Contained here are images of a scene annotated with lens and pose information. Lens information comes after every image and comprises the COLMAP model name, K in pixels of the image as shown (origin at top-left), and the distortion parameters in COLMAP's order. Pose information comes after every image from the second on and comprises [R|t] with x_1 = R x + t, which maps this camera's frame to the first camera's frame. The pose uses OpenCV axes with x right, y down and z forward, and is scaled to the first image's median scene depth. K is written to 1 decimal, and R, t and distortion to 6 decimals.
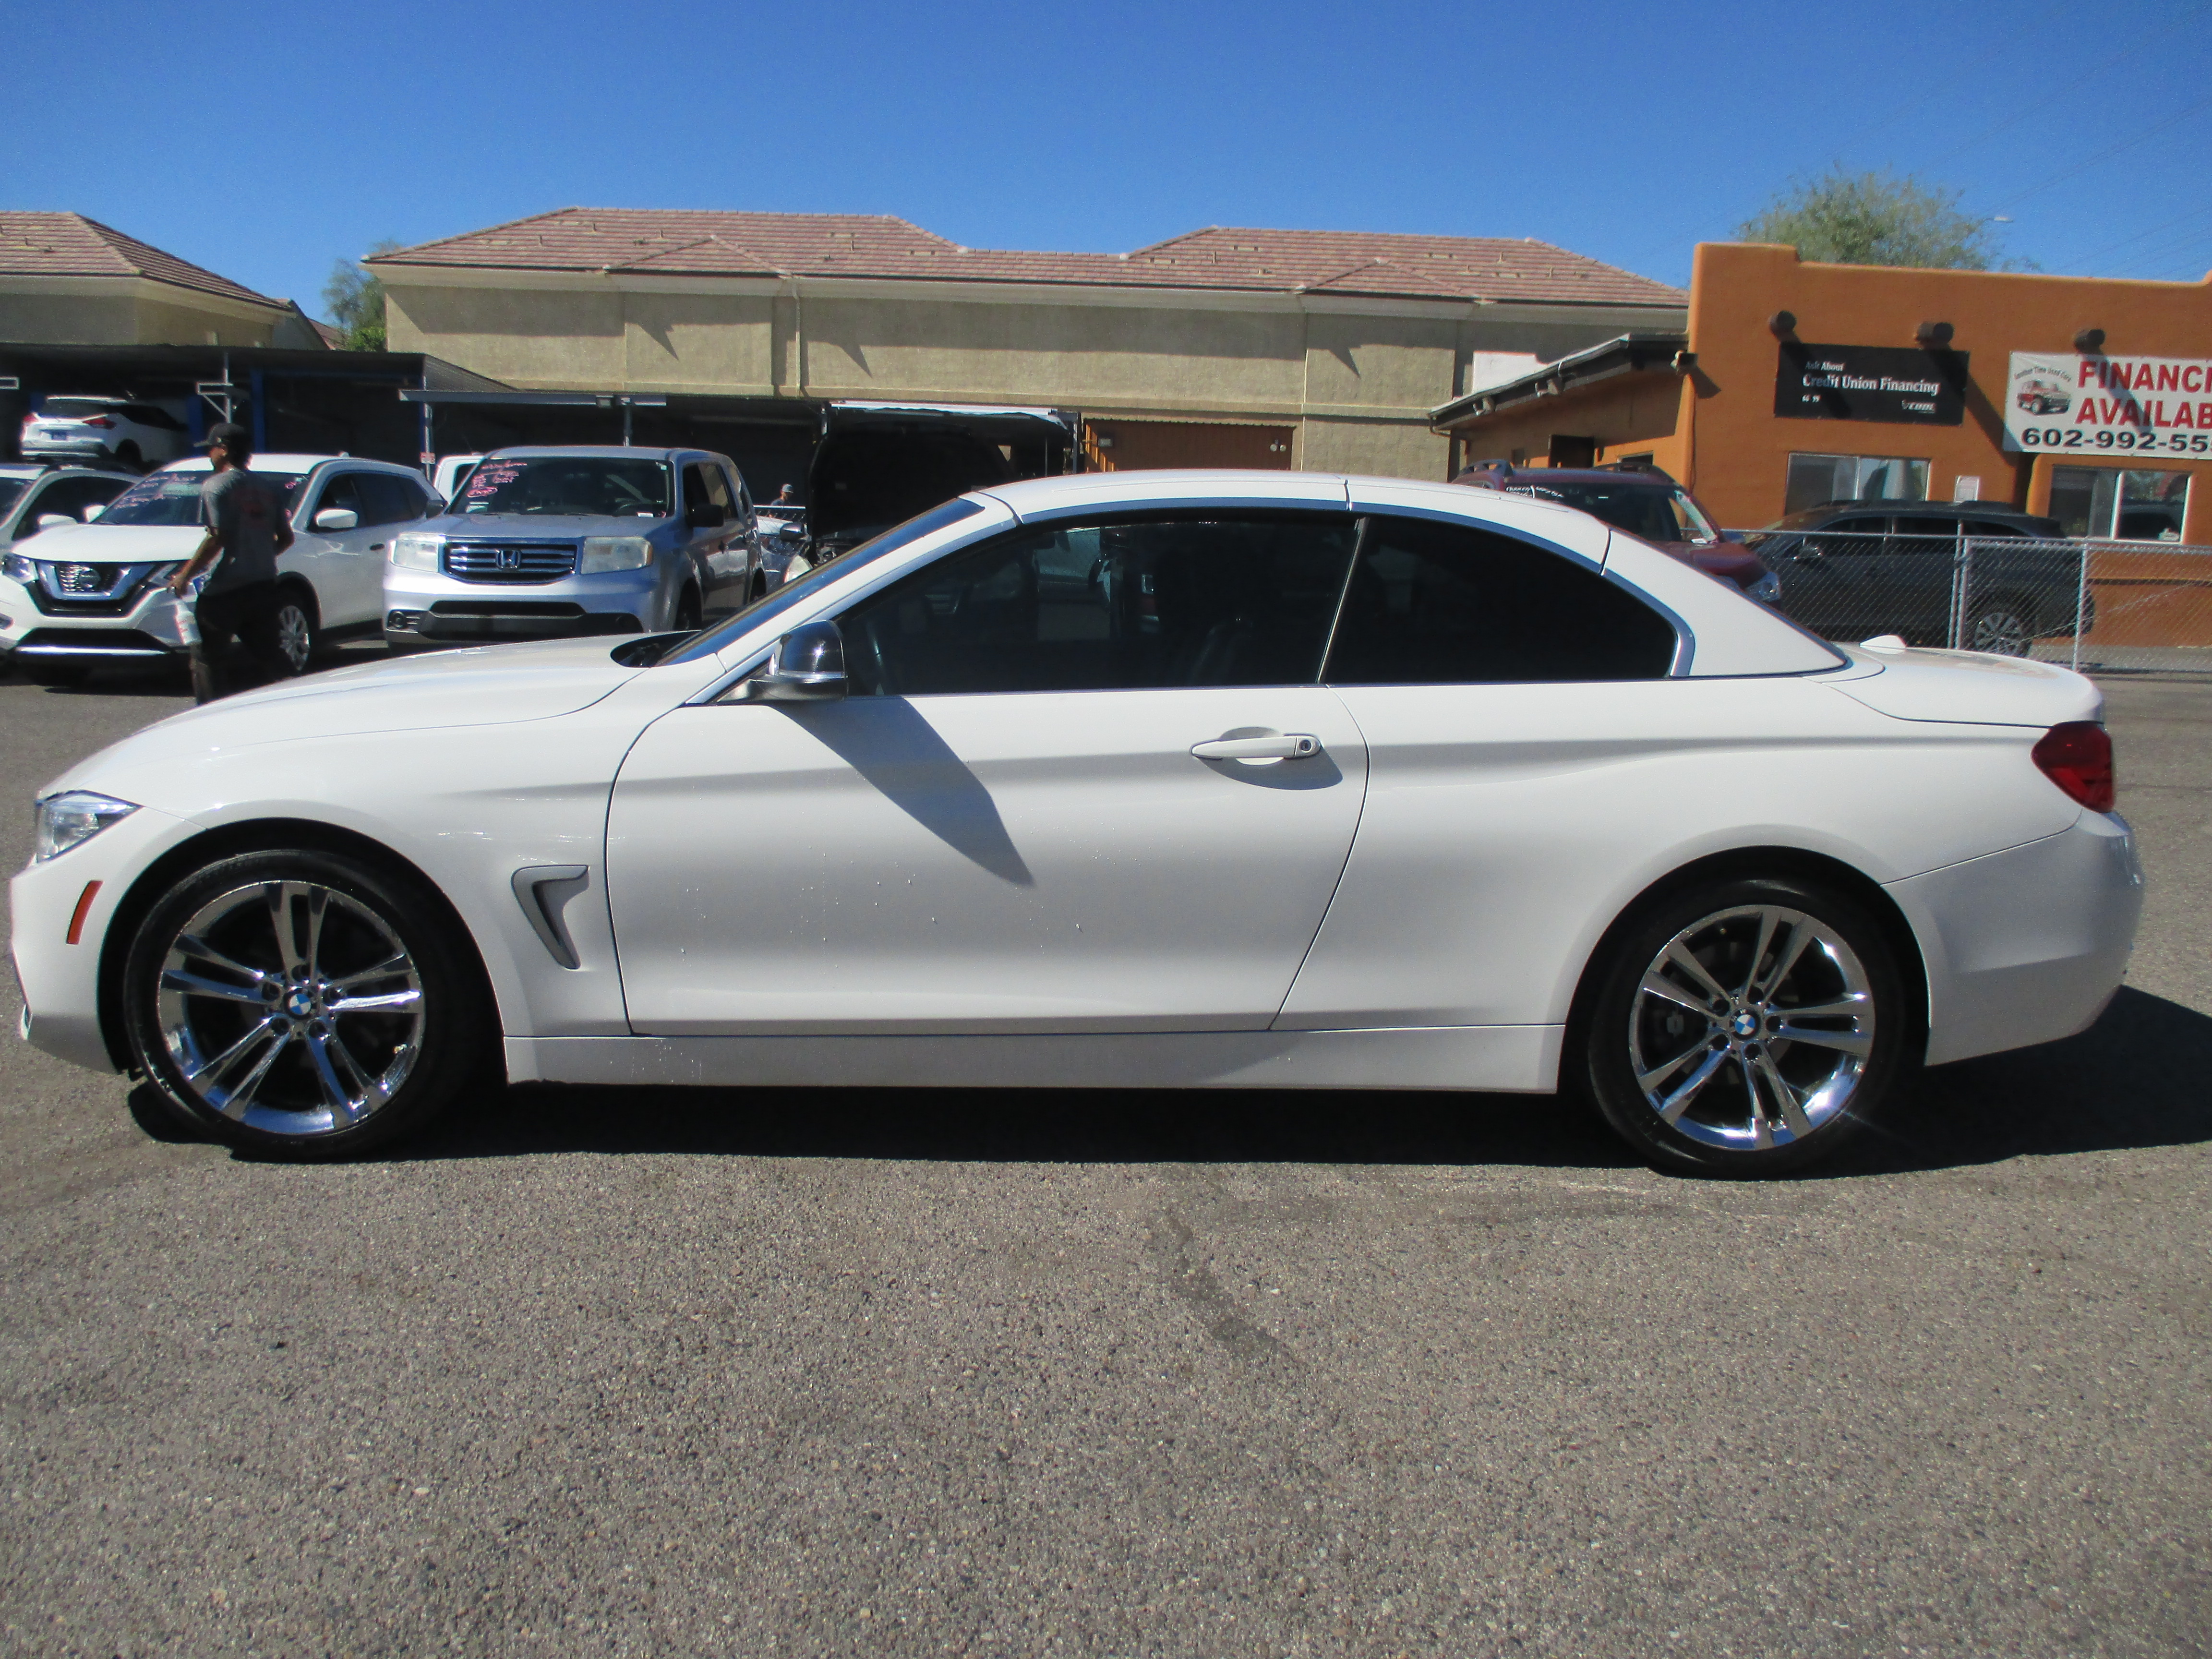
lens RADIAL K [[1842.4, 0, 1114.6], [0, 1842.4, 827.3], [0, 0, 1]] dist [-0.045178, 0.016262]
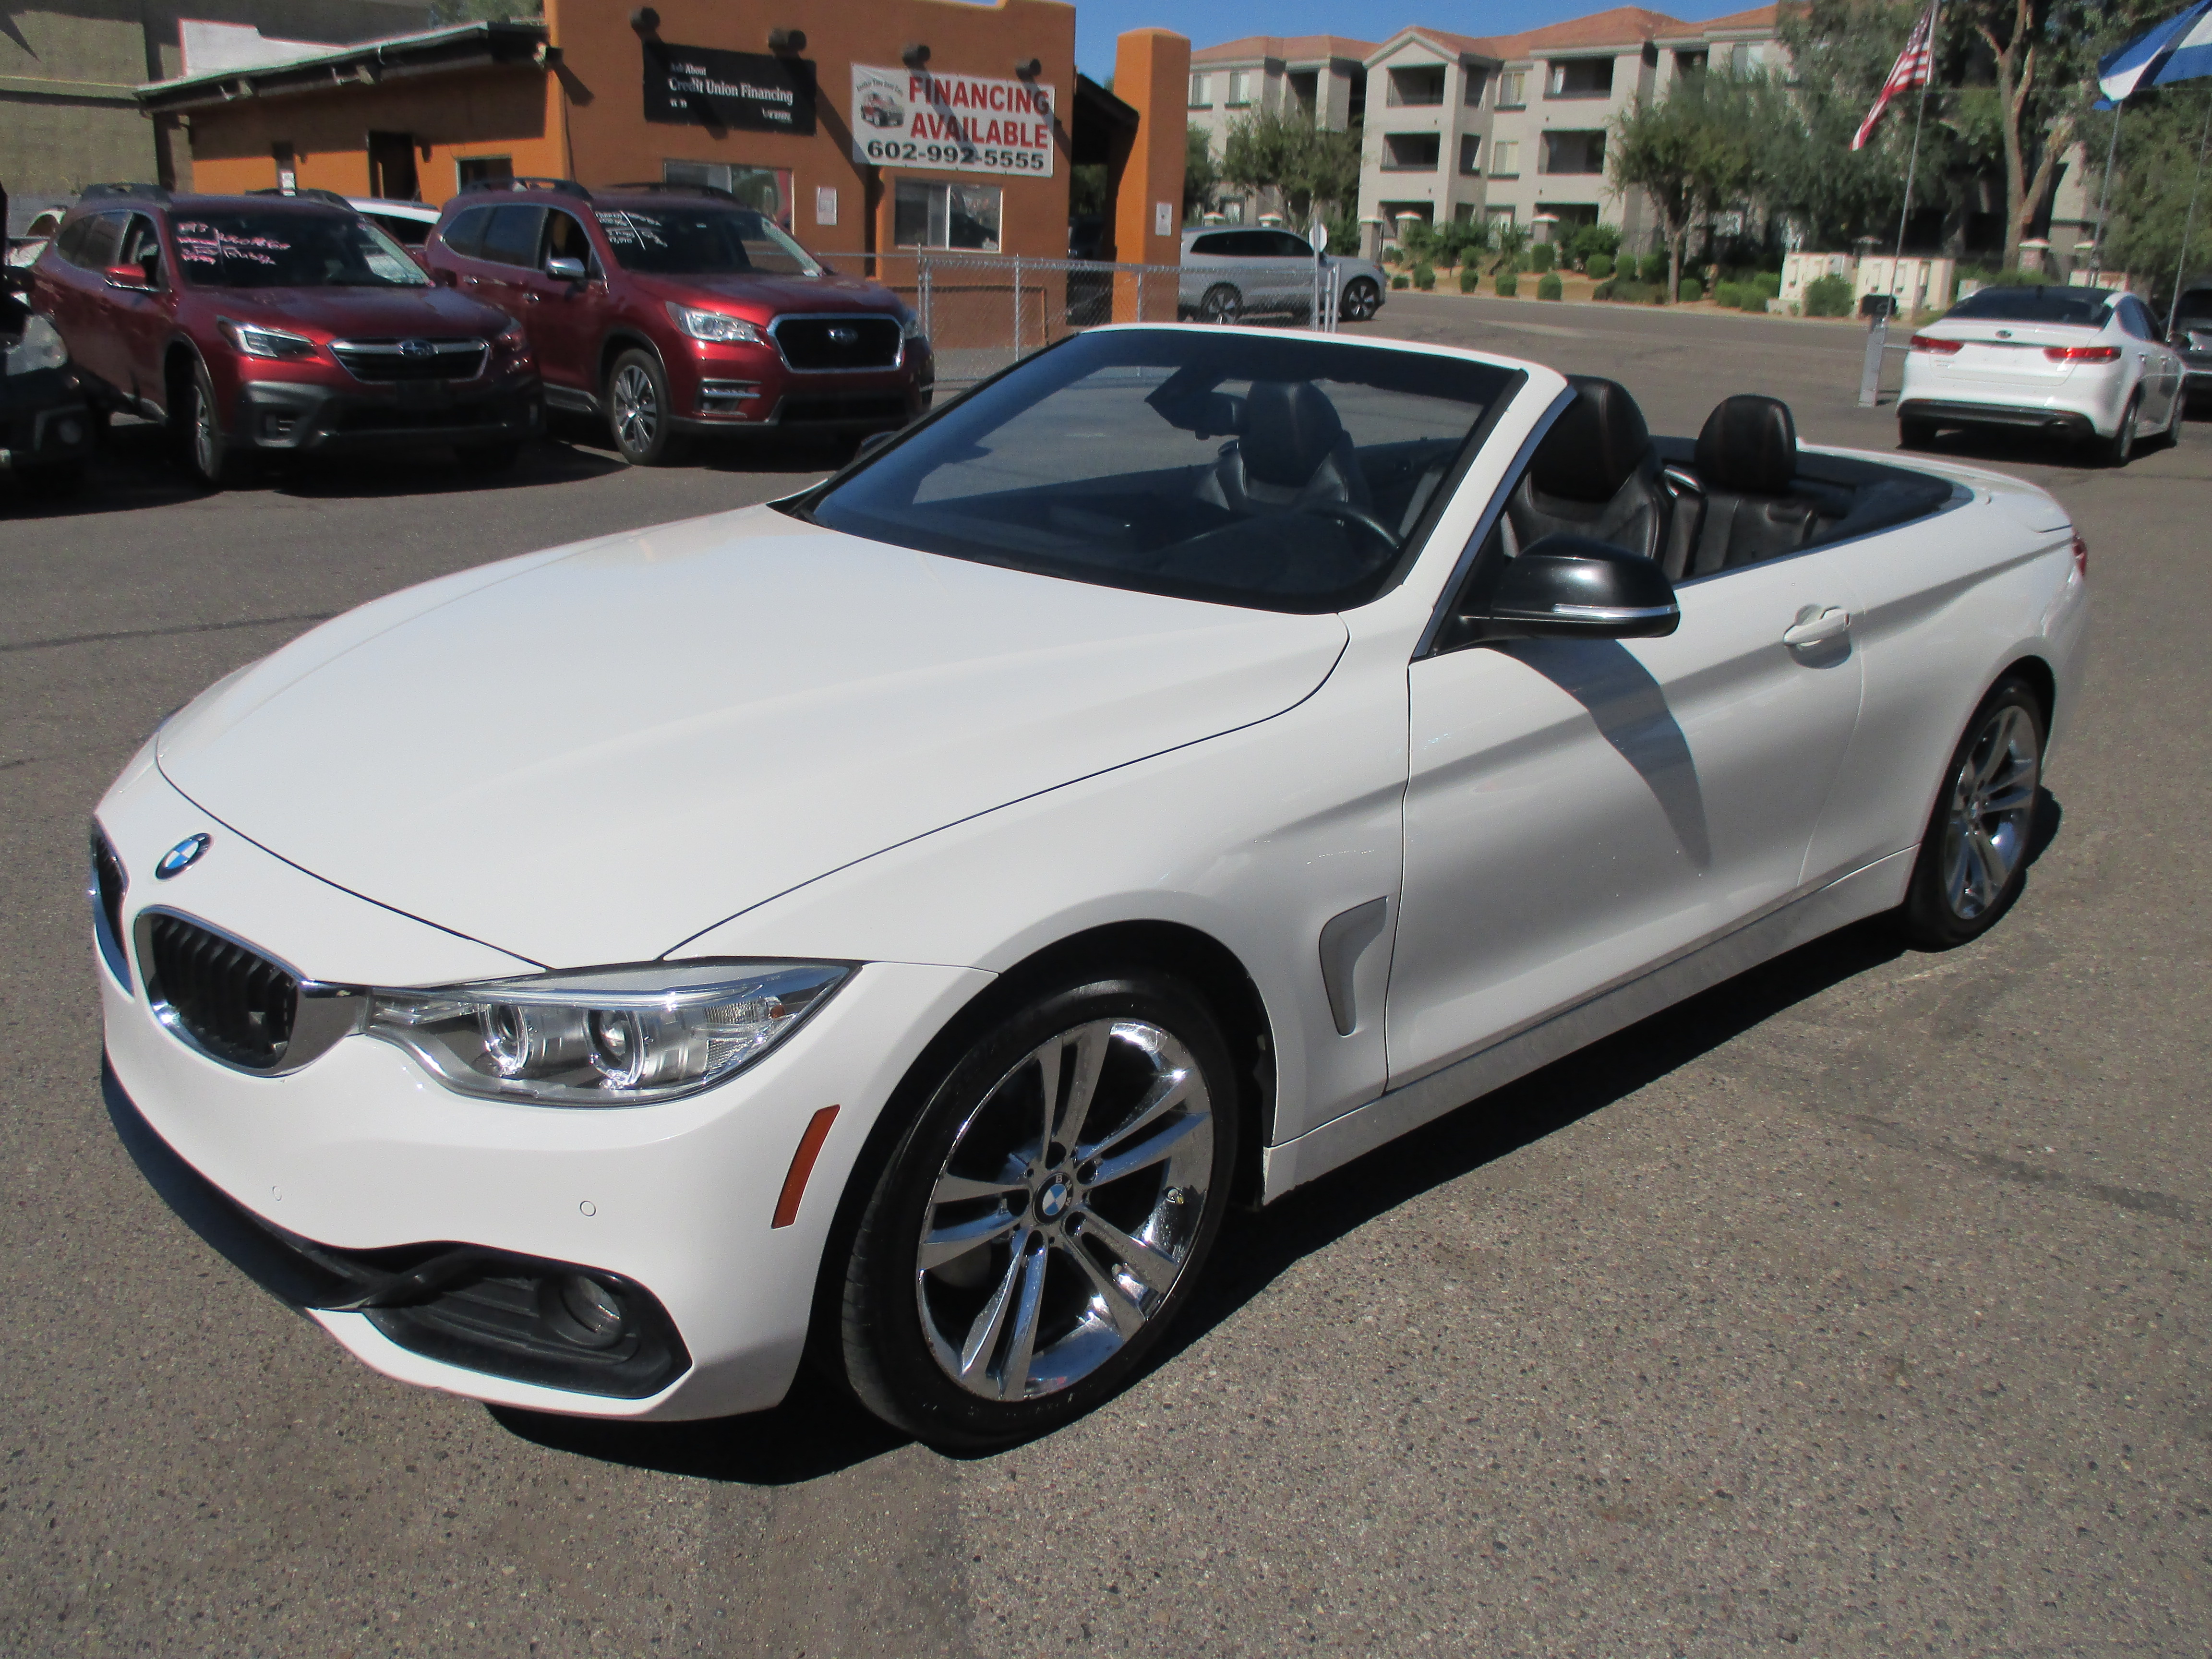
lens RADIAL K [[1842.4, 0, 1114.6], [0, 1842.4, 827.3], [0, 0, 1]] dist [-0.045178, 0.016262]
pose [[0.755702, -0.196750, 0.624663, -0.197913], [0.093663, 0.976471, 0.194248, -0.038509], [-0.648183, -0.088286, 0.756349, 0.121382]]
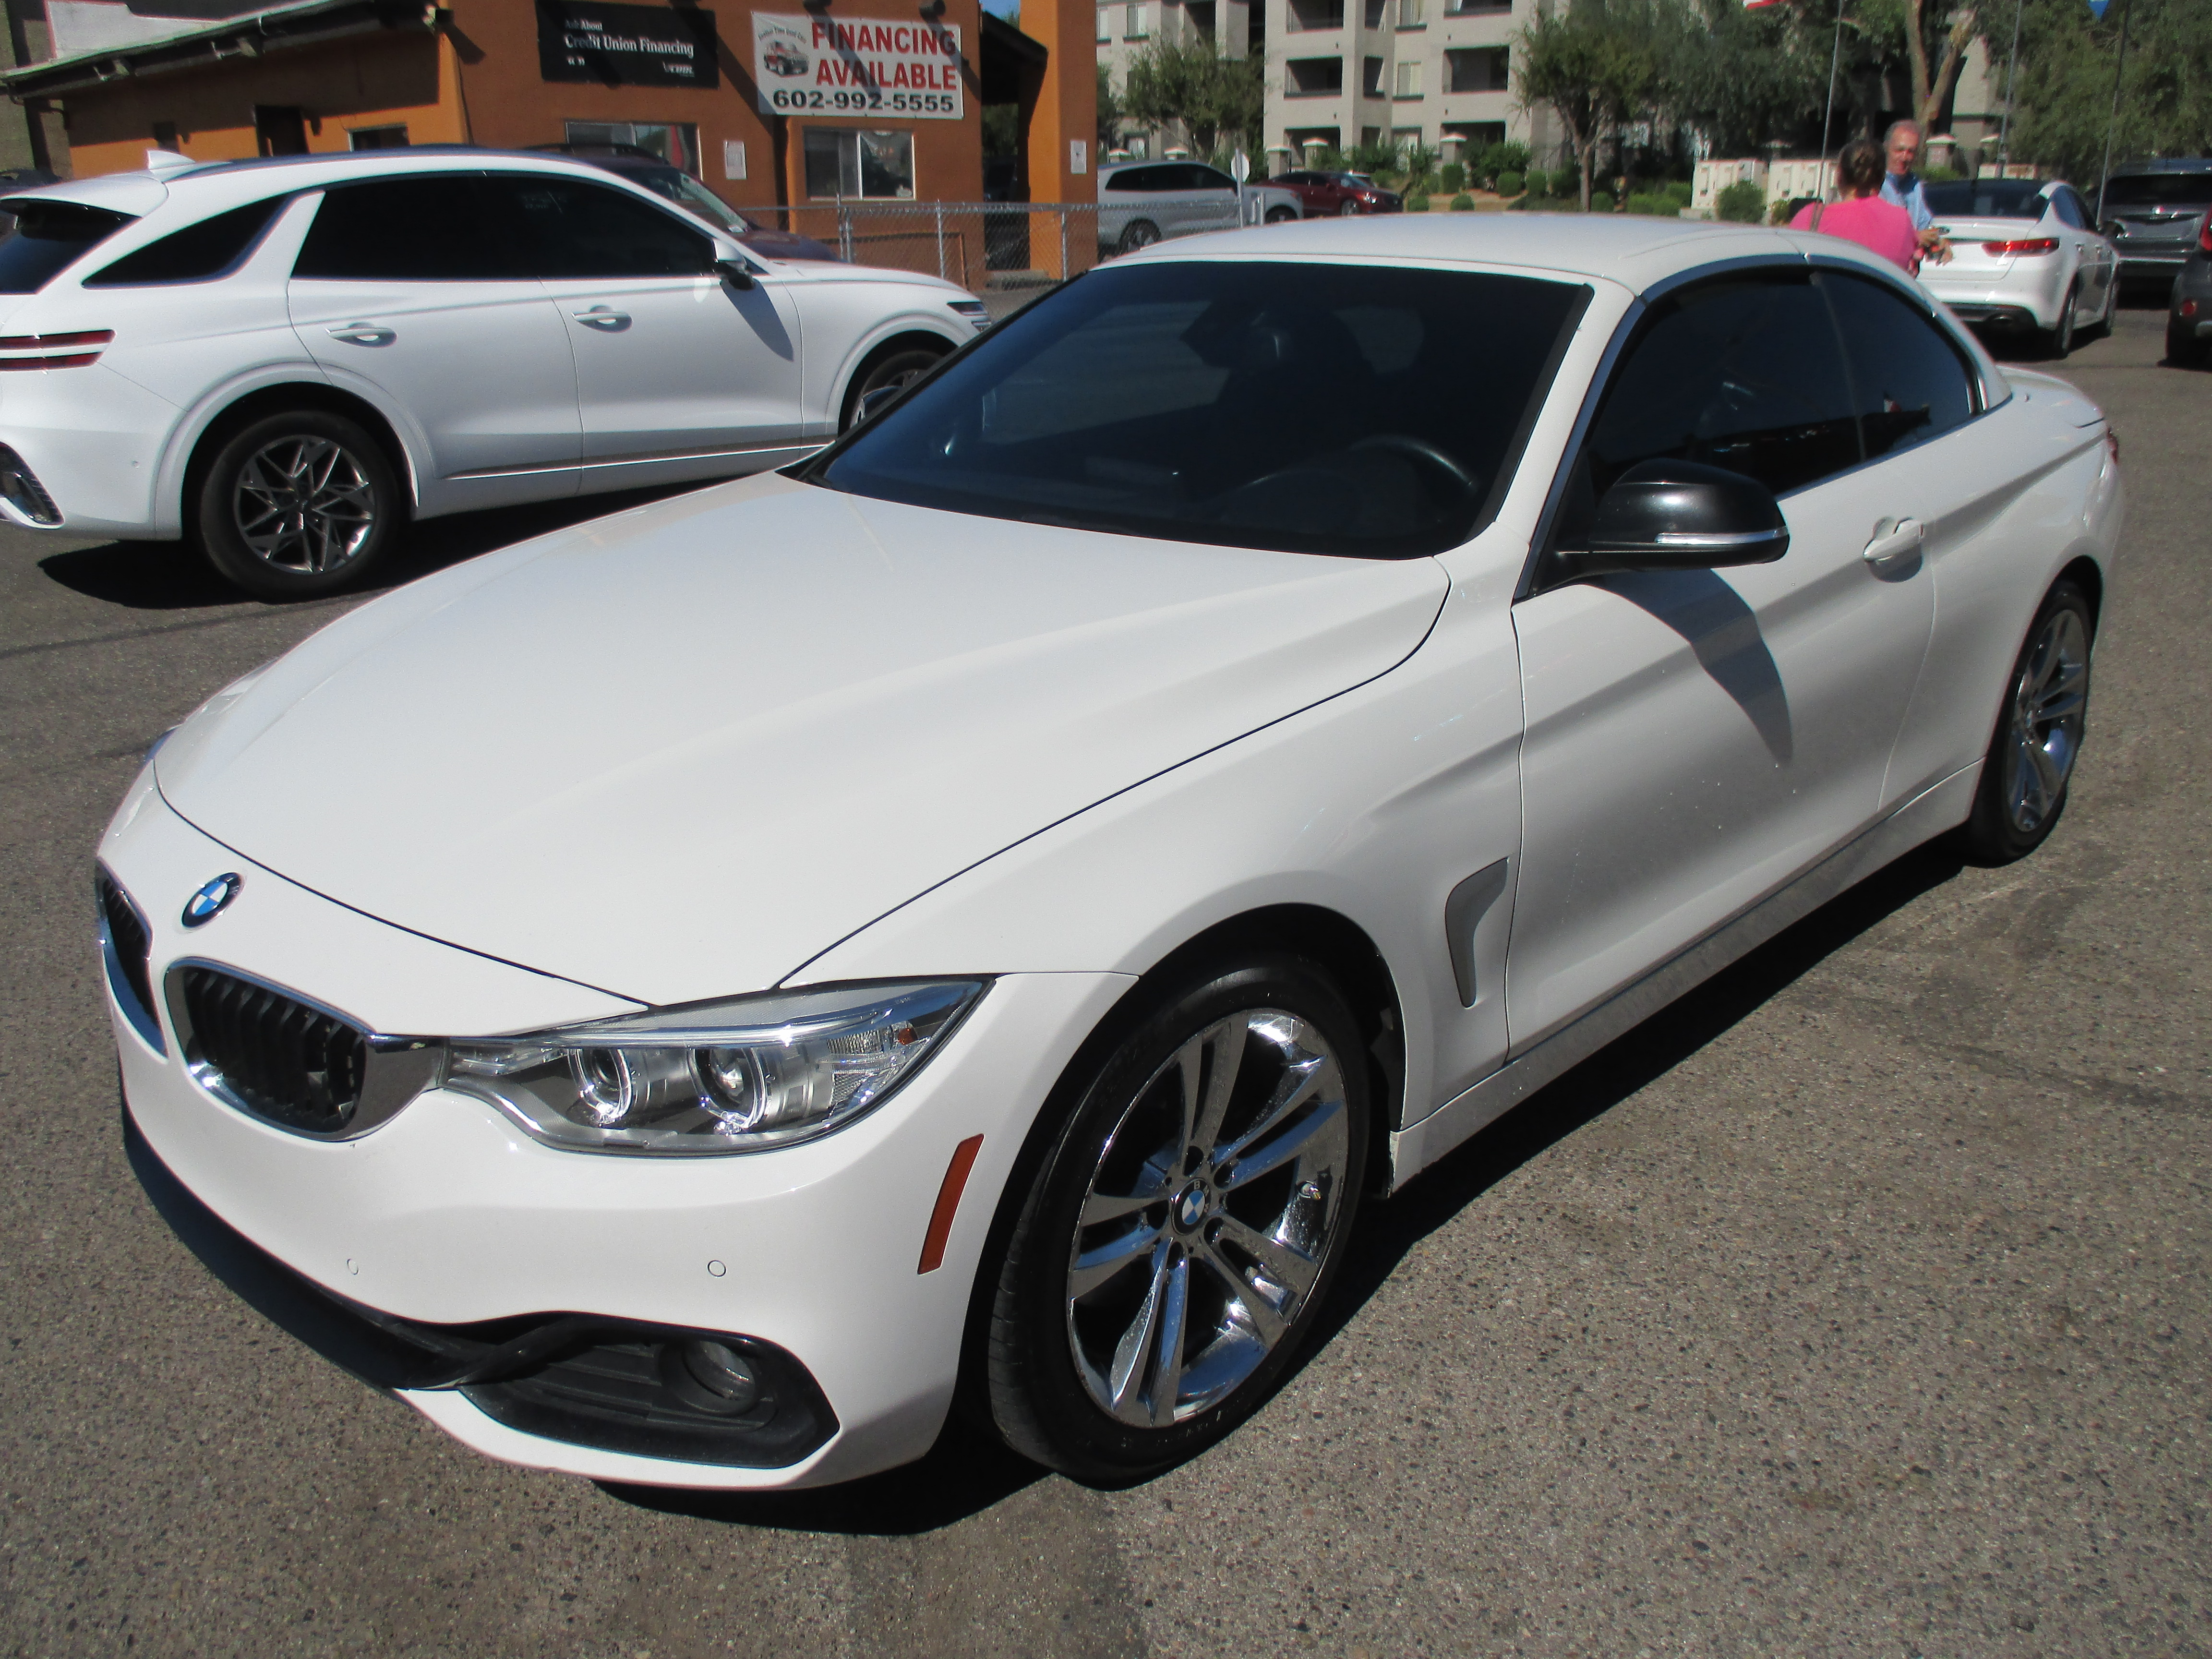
lens RADIAL K [[1842.4, 0, 1114.6], [0, 1842.4, 827.3], [0, 0, 1]] dist [-0.045178, 0.016262]
pose [[0.720971, -0.259771, 0.642433, -0.200000], [0.144524, 0.963058, 0.227226, -0.040287], [-0.677727, -0.070976, 0.731880, 0.138919]]
